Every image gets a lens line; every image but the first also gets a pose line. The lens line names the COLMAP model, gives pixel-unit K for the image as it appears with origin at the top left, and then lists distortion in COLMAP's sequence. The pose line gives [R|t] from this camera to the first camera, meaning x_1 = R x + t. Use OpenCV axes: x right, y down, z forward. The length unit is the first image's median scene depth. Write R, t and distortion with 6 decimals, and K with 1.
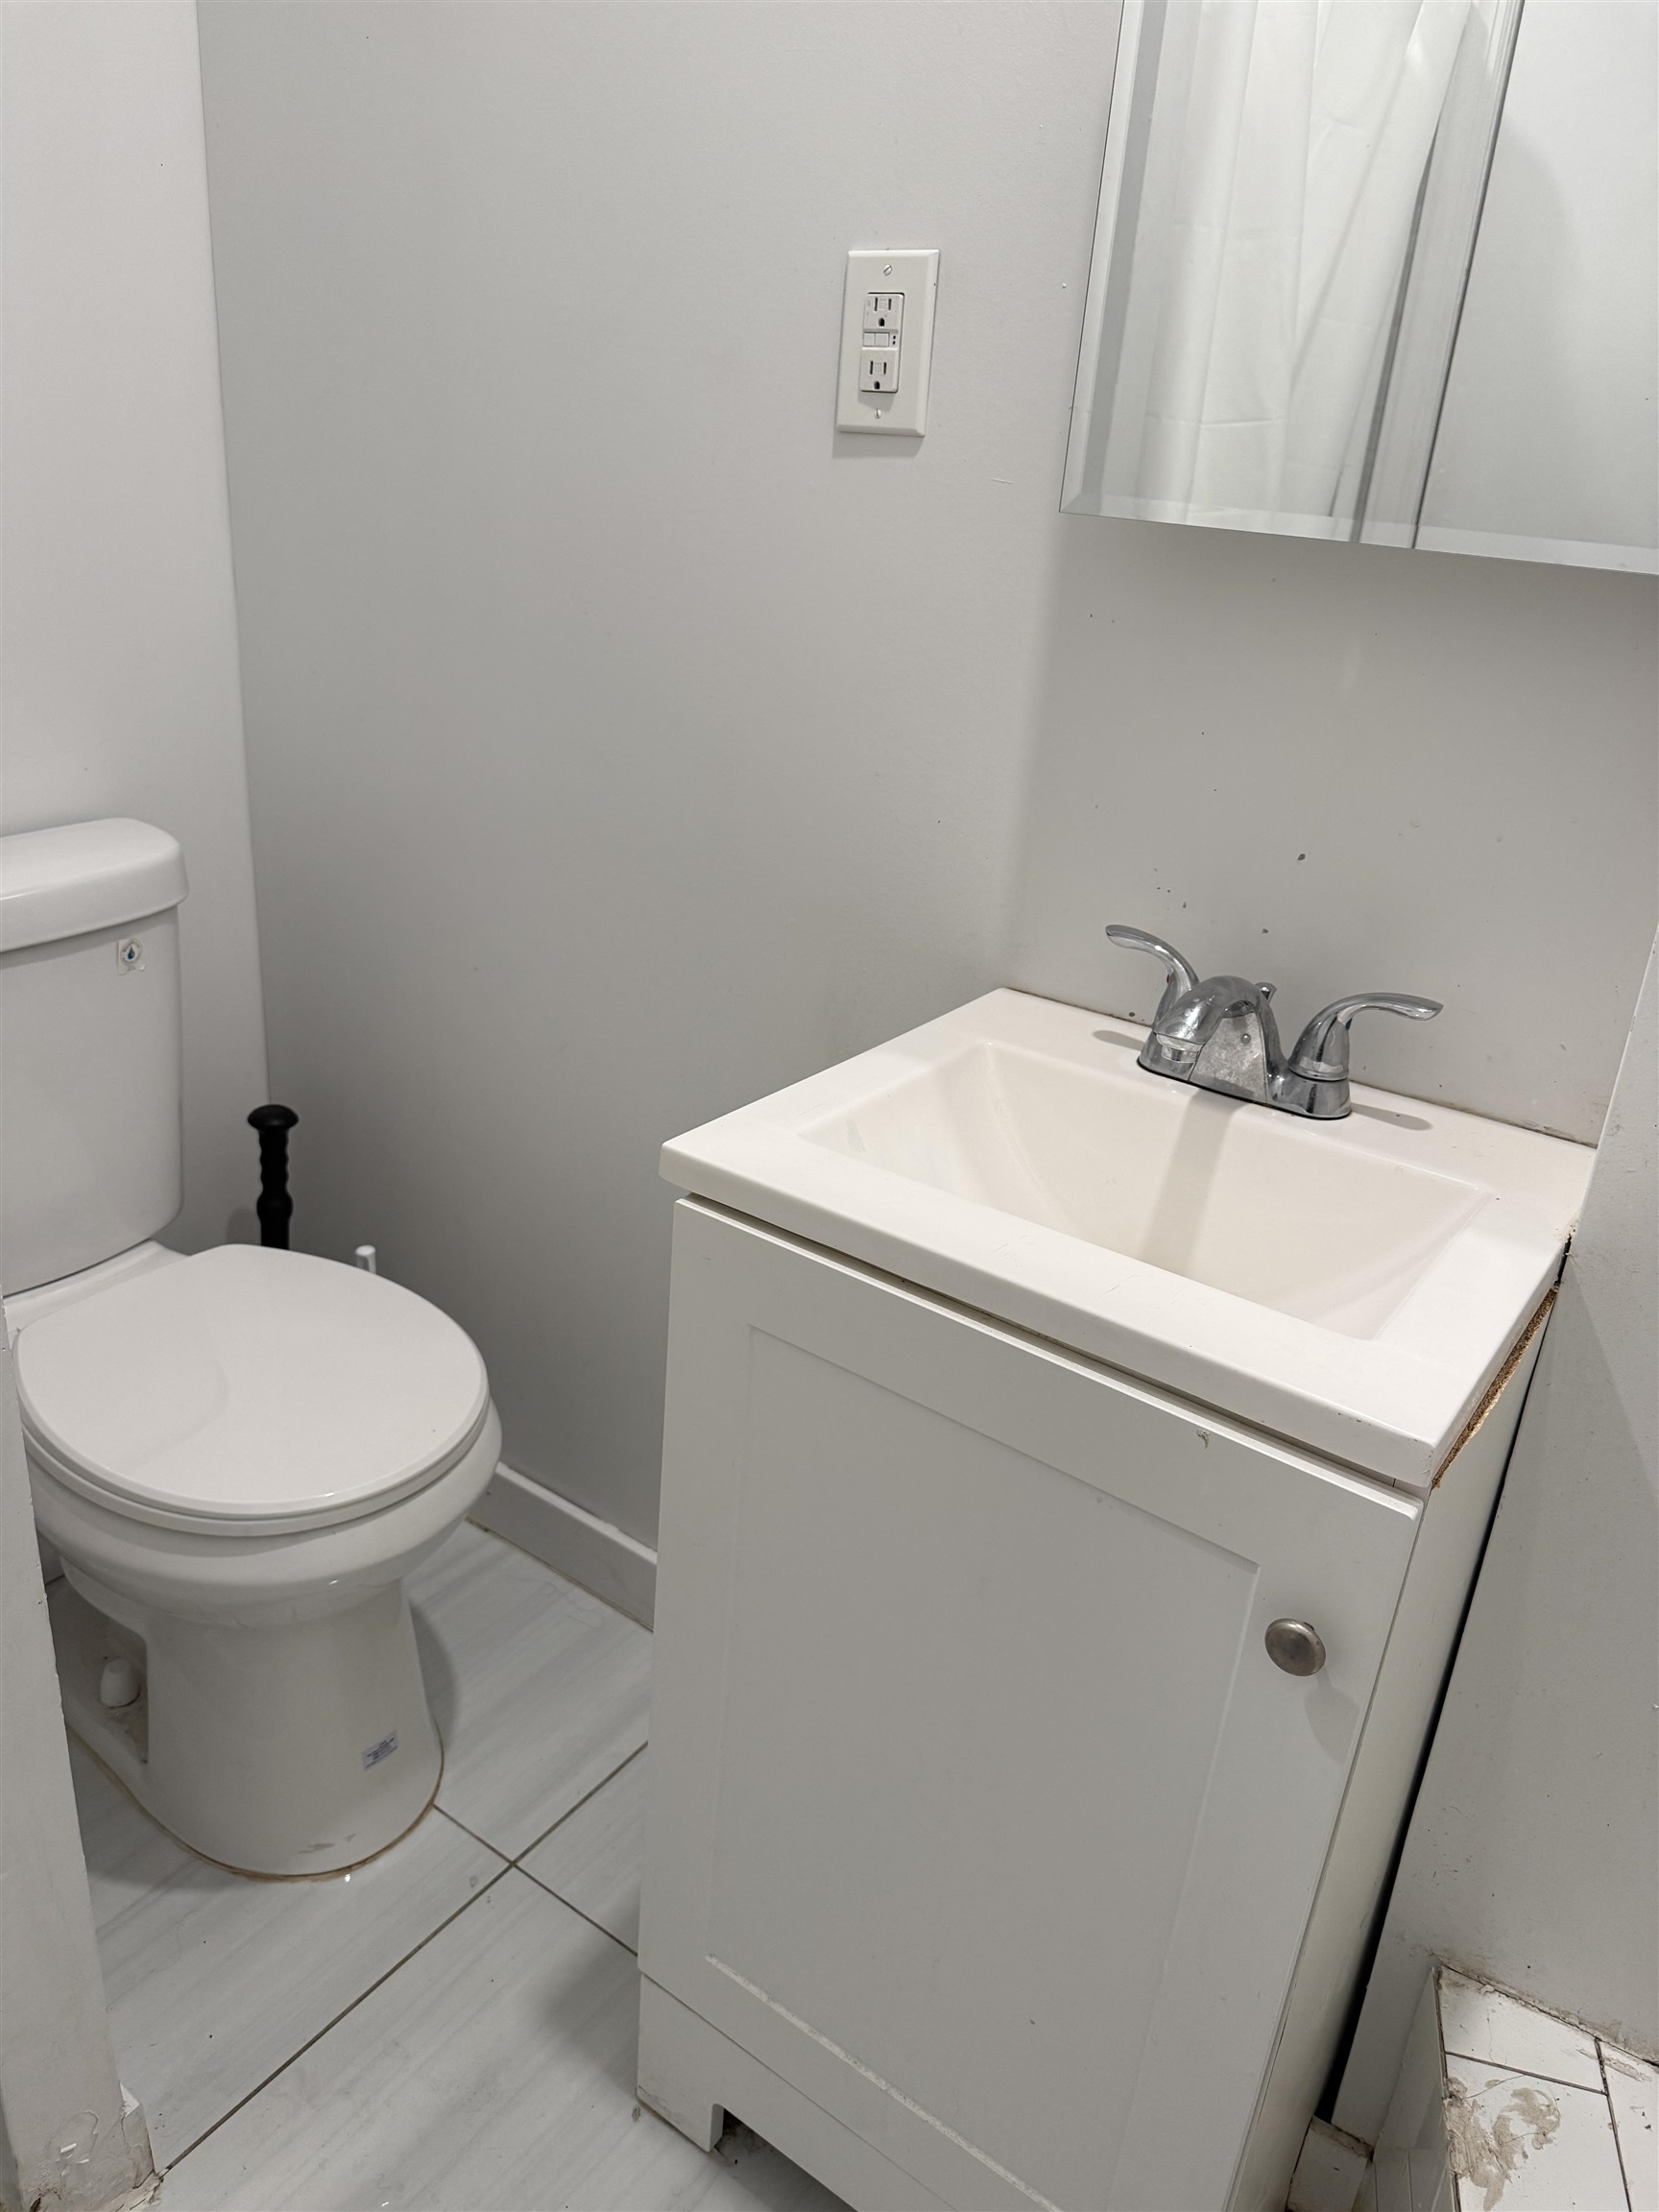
lens RADIAL K [[1546.2, 0, 827.7], [0, 1546.2, 1109.8], [0, 0, 1]] dist [0.033178, -0.060230]
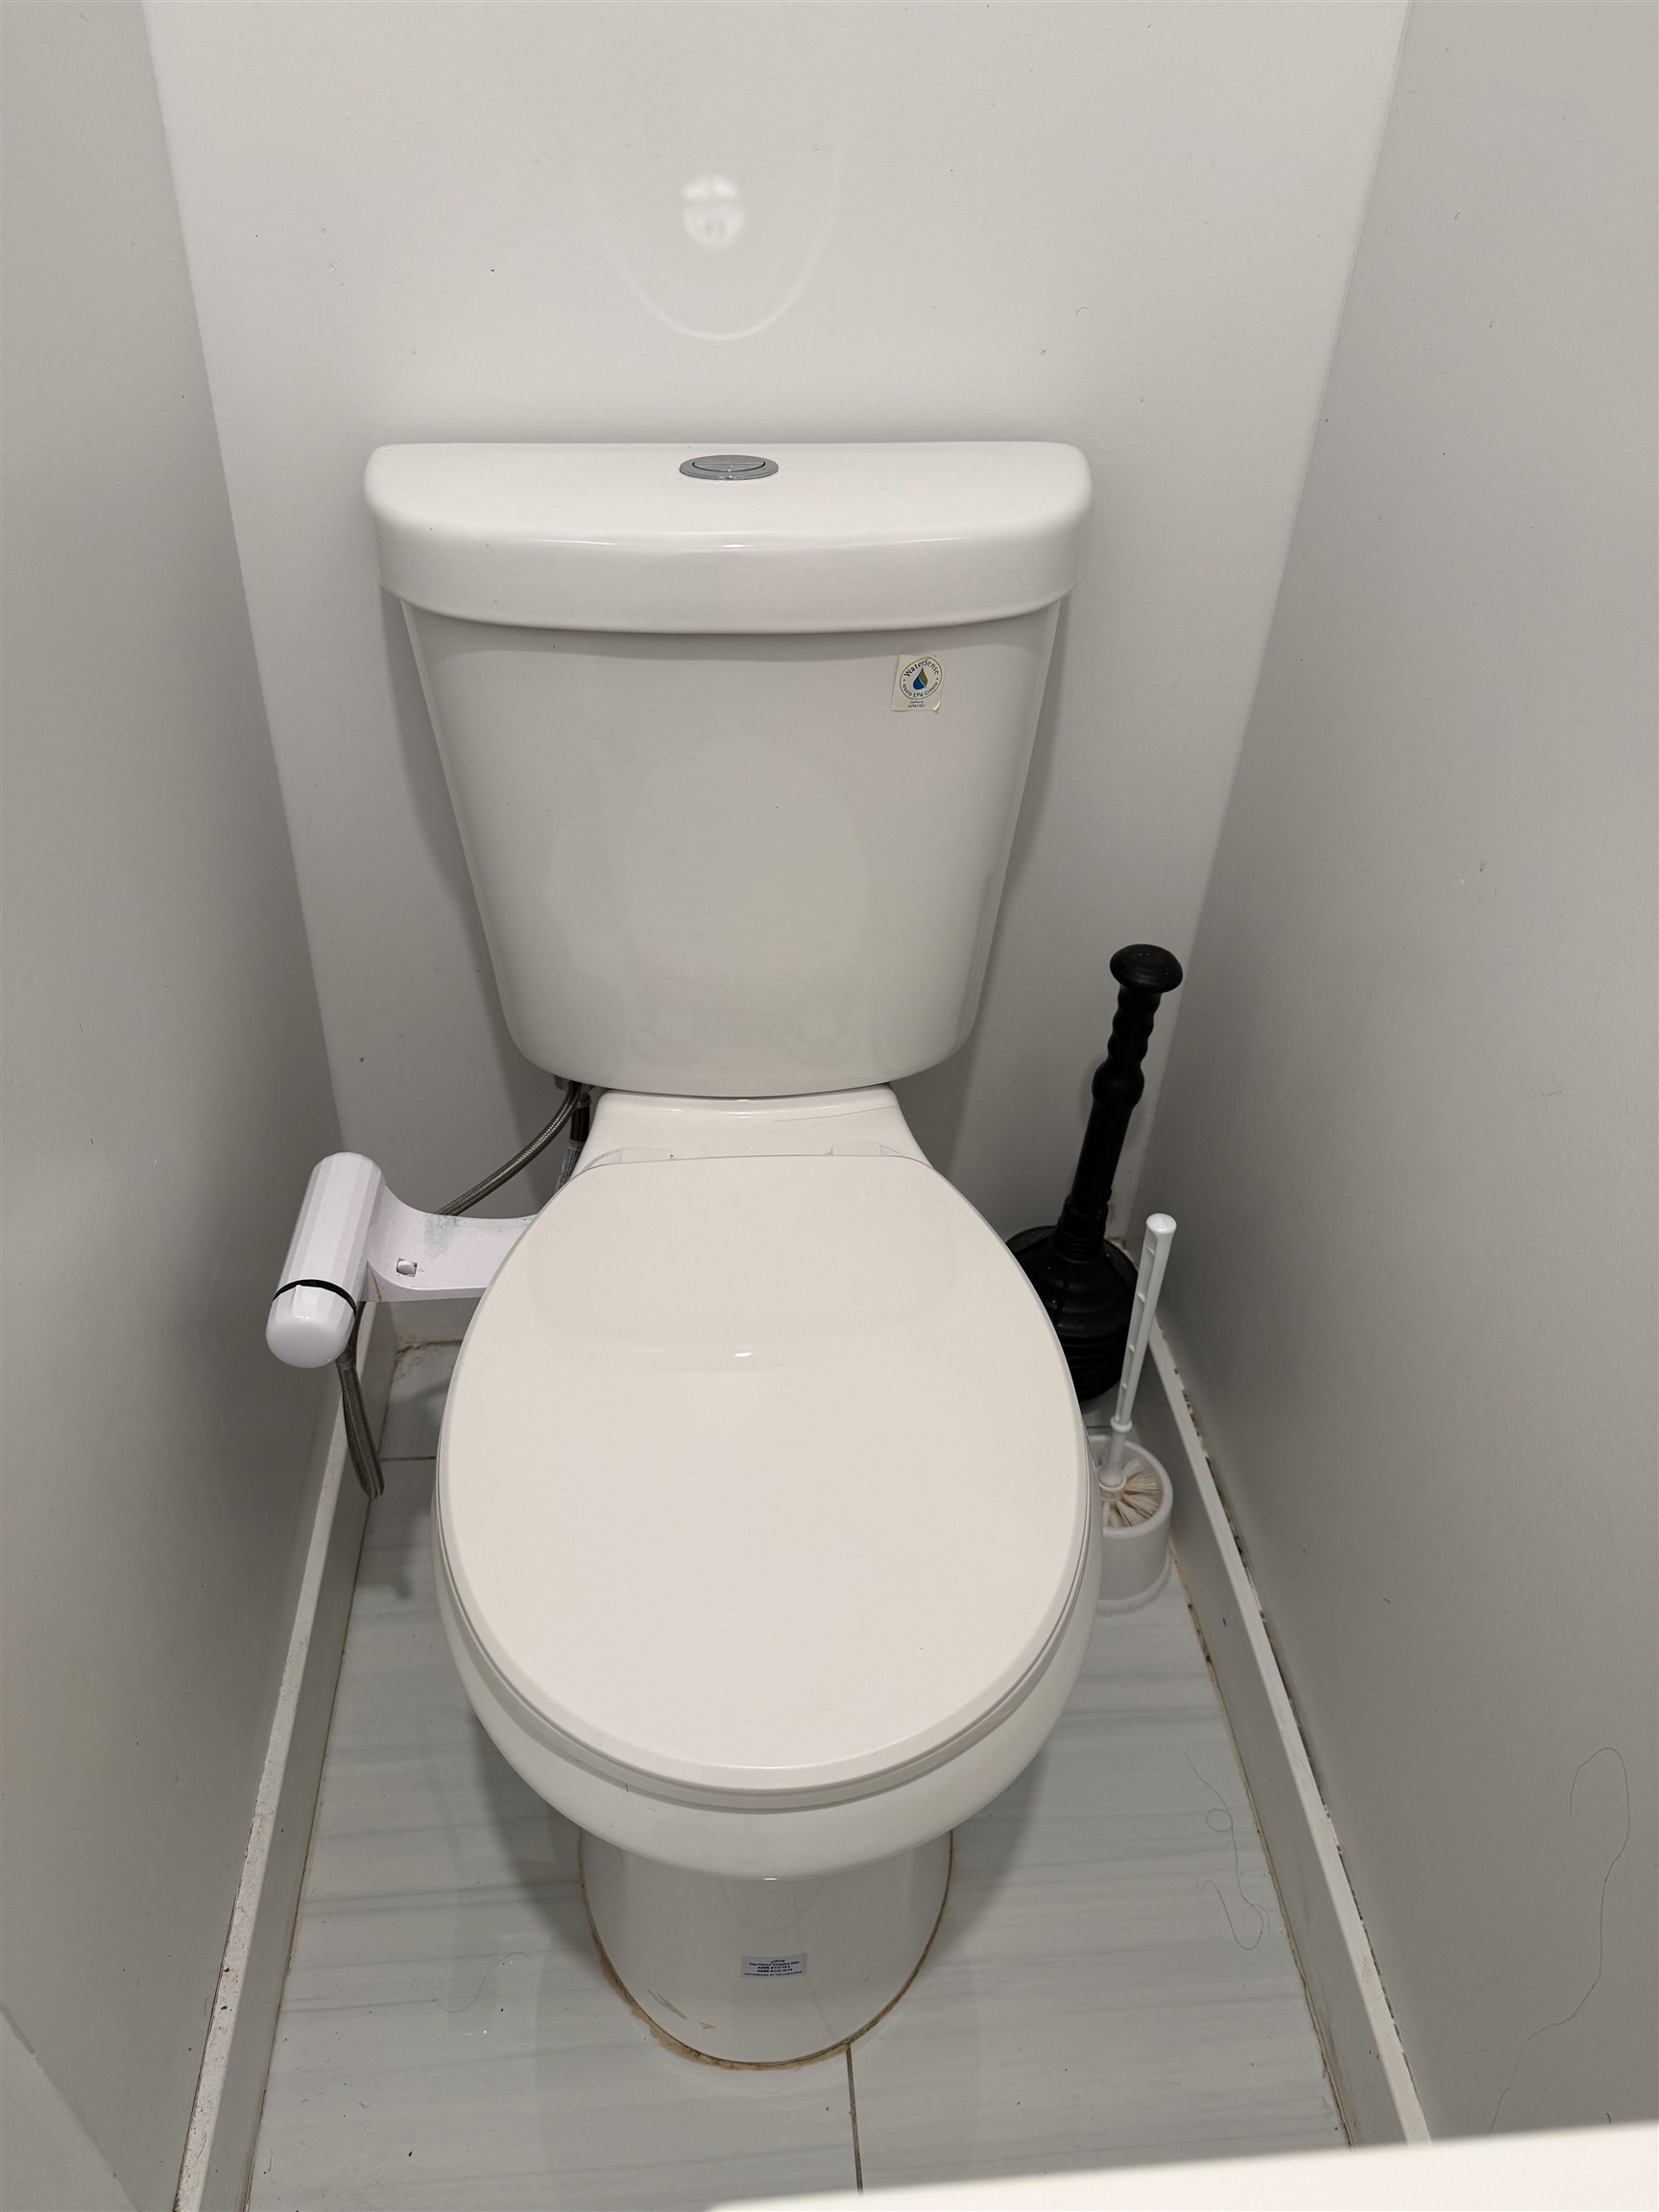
lens RADIAL K [[1546.2, 0, 824.1], [0, 1546.2, 1115.7], [0, 0, 1]] dist [0.033178, -0.060230]
pose [[0.646205, 0.428983, -0.631184, -0.009690], [-0.287580, 0.902972, 0.319279, -0.129588], [0.706907, -0.024804, 0.706872, 0.530343]]
